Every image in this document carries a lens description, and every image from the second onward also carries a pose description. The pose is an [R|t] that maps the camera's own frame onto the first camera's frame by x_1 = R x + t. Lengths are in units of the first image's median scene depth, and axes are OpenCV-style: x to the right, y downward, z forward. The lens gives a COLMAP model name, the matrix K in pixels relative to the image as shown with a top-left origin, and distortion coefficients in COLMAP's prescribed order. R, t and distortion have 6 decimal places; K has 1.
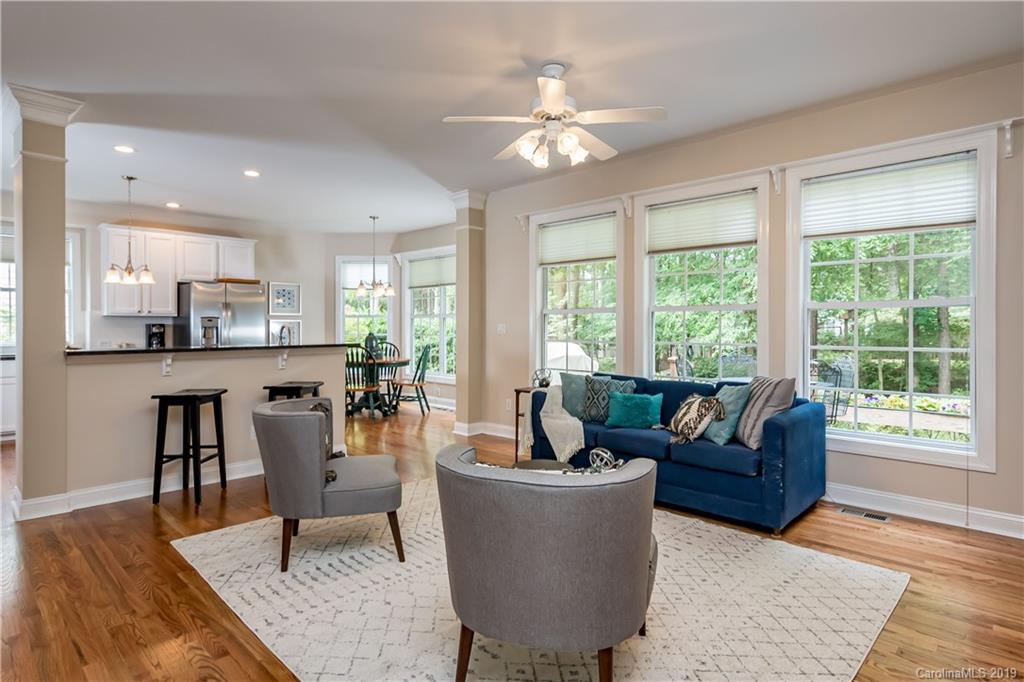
lens RADIAL K [[553.7, 0, 512.4], [0, 553.7, 325.8], [0, 0, 1]] dist [-0.013054, -0.000627]
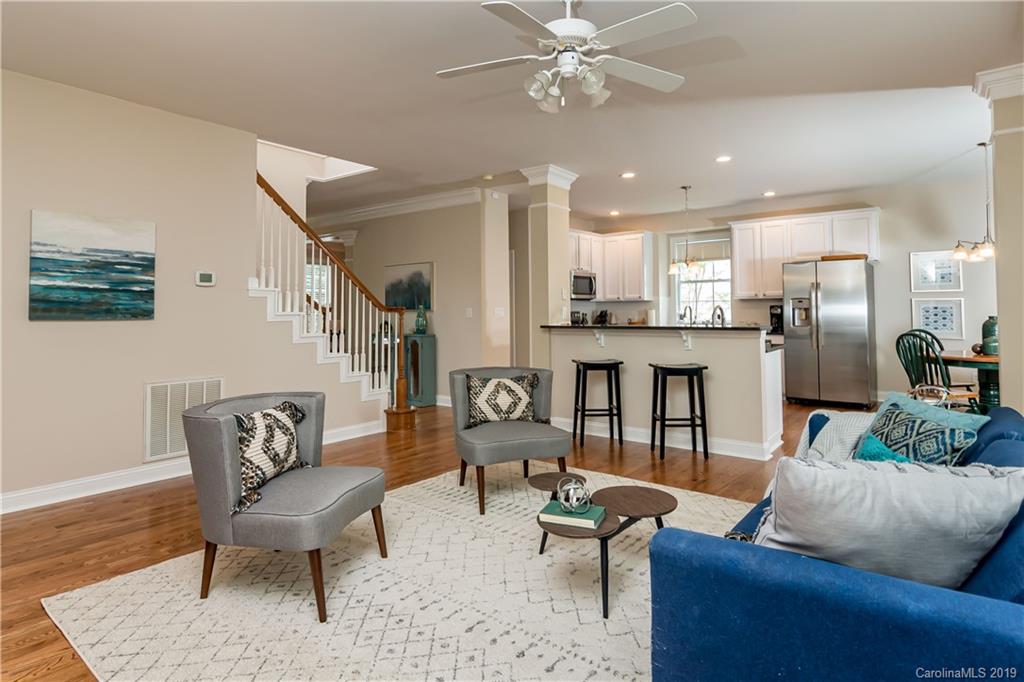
lens RADIAL K [[553.7, 0, 512.4], [0, 553.7, 325.8], [0, 0, 1]] dist [-0.013054, -0.000627]
pose [[0.101425, 0.025466, -0.994517, 0.650471], [0.011120, 0.999581, 0.026730, 0.001259], [0.994781, -0.013771, 0.101100, 0.650853]]
